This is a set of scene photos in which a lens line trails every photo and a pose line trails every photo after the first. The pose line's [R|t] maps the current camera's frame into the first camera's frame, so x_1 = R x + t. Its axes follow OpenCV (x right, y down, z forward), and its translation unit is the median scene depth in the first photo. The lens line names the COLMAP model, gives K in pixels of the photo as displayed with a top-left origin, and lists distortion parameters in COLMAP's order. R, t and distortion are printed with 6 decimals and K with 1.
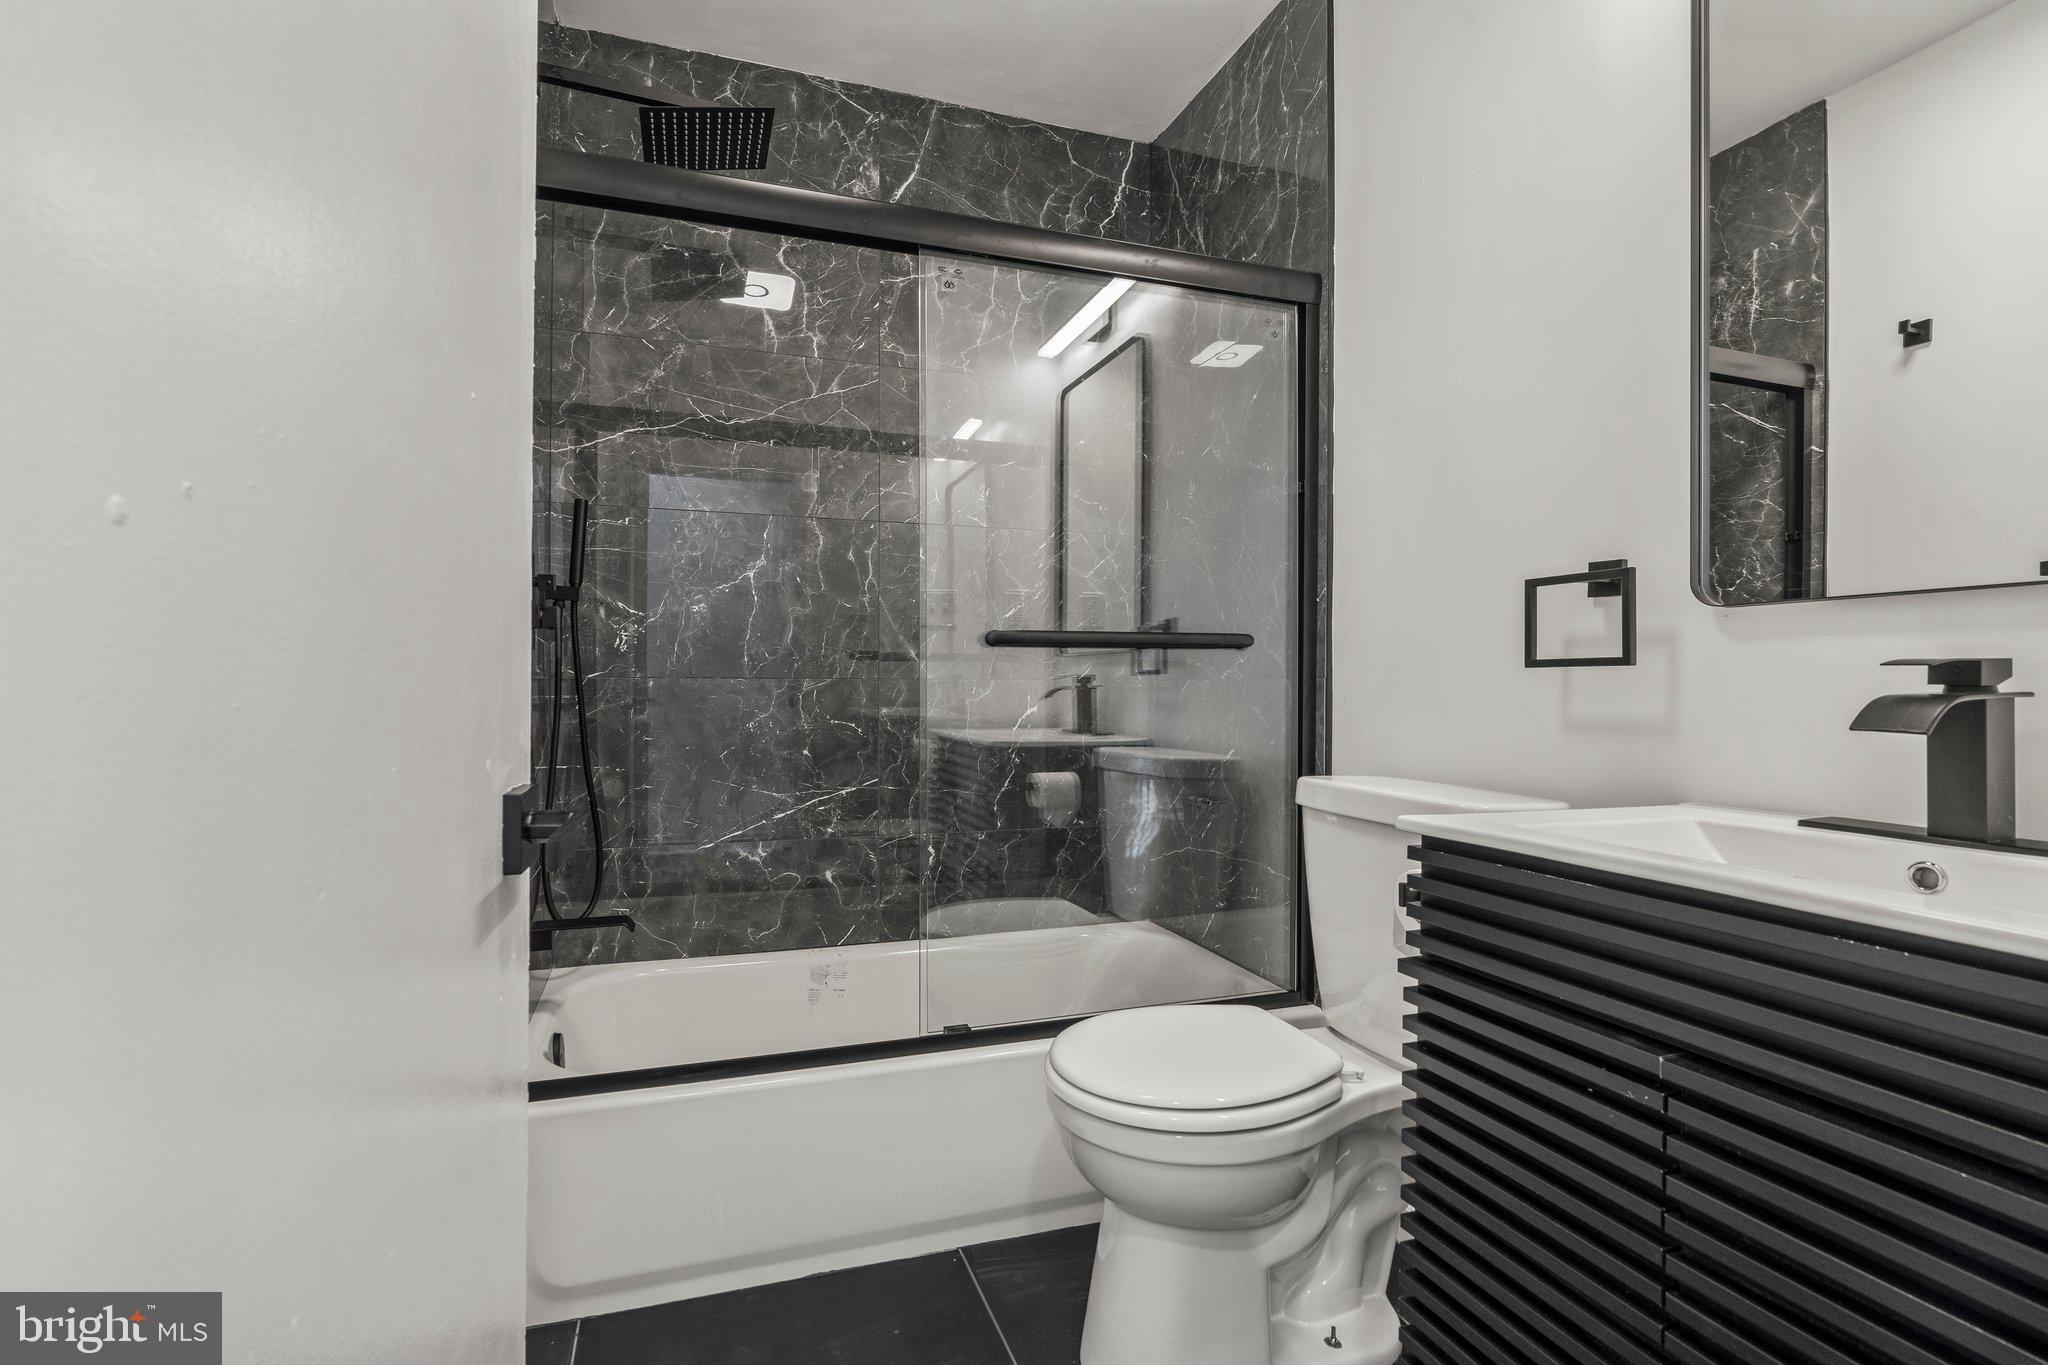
lens RADIAL K [[932.9, 0, 986.2], [0, 932.9, 682.1], [0, 0, 1]] dist [-0.014870, 0.005282]
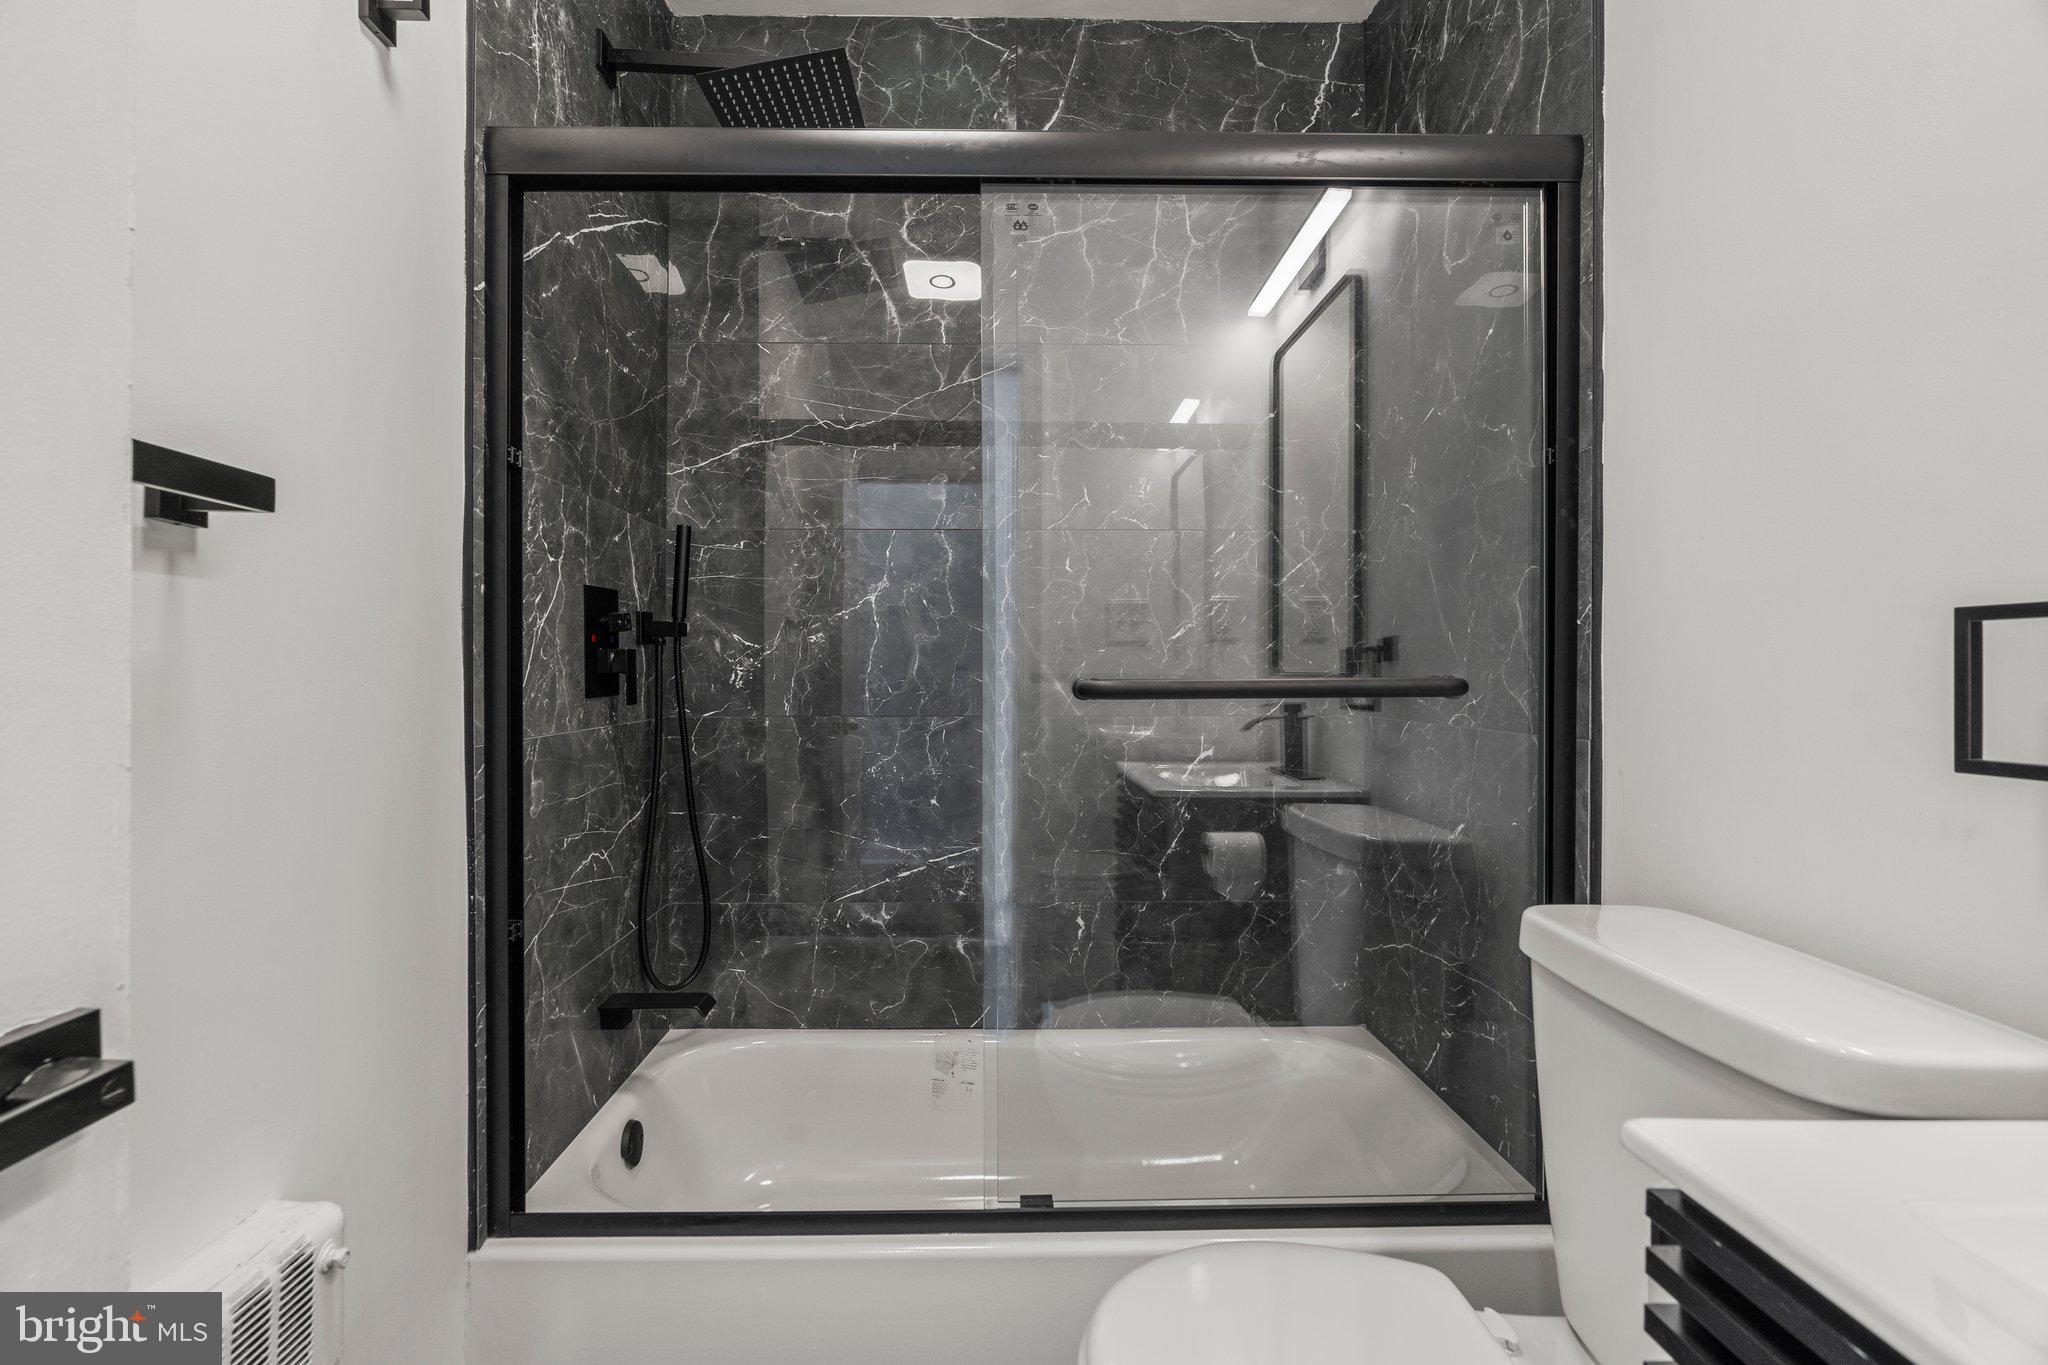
lens RADIAL K [[932.9, 0, 1006.7], [0, 932.9, 679.4], [0, 0, 1]] dist [-0.014870, 0.005282]
pose [[0.960118, -0.007535, -0.279493, 0.118170], [0.009783, 0.999930, 0.006650, -0.044746], [0.279424, -0.009119, 0.960125, 0.194382]]
